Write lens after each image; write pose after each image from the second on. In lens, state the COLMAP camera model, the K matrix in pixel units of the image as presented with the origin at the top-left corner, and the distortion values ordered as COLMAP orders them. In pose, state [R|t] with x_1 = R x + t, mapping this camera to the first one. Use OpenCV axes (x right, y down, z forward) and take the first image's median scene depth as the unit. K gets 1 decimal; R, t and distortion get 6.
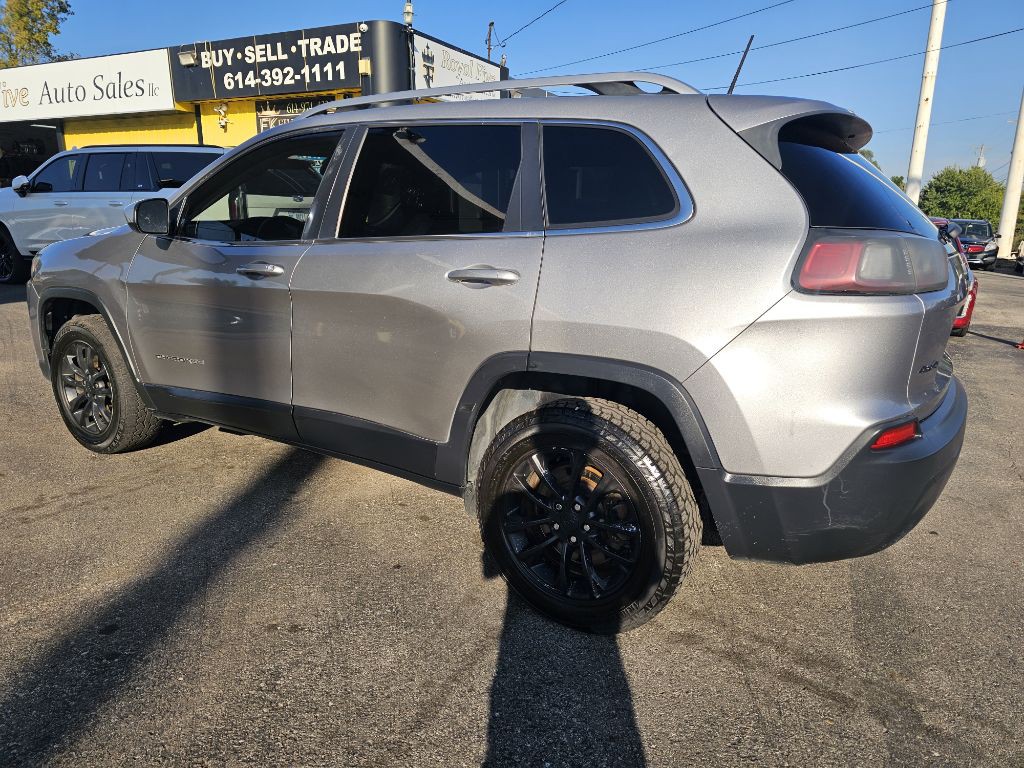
lens RADIAL K [[696.8, 0, 512.0], [0, 696.8, 384.0], [0, 0, 1]] dist [0.046482, -0.030366]
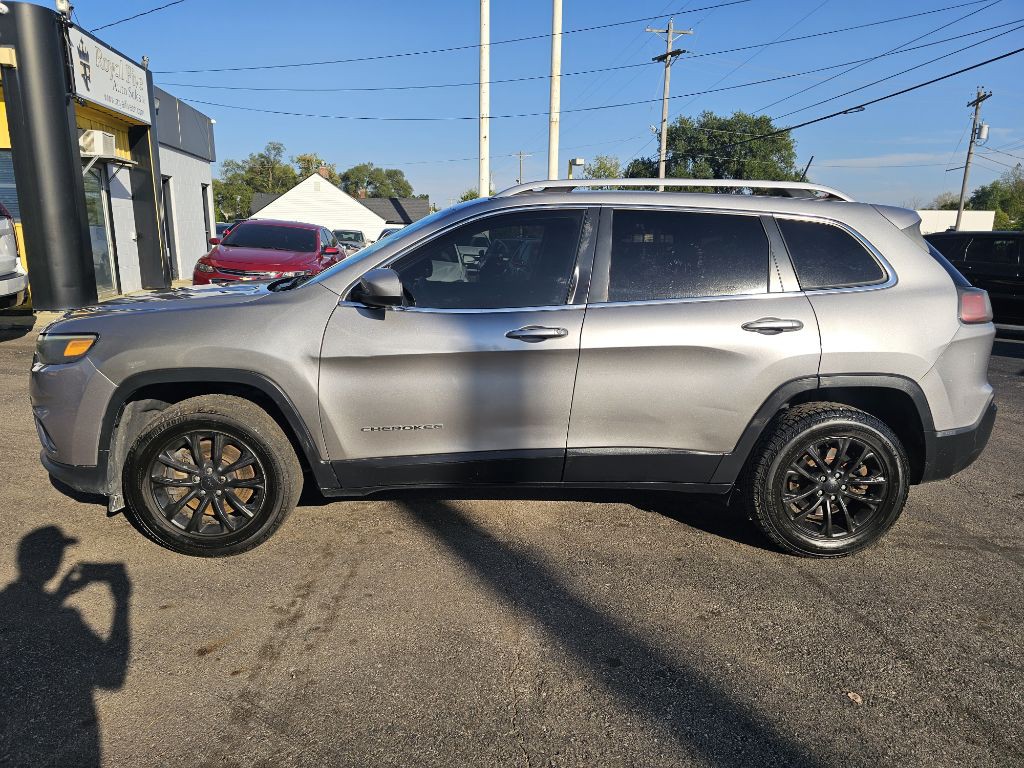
lens RADIAL K [[696.8, 0, 512.0], [0, 696.8, 384.0], [0, 0, 1]] dist [0.046482, -0.030366]
pose [[0.812657, -0.123352, 0.569537, -0.245283], [0.130685, 0.991024, 0.028168, -0.028203], [-0.567899, 0.051539, 0.821483, 0.028137]]
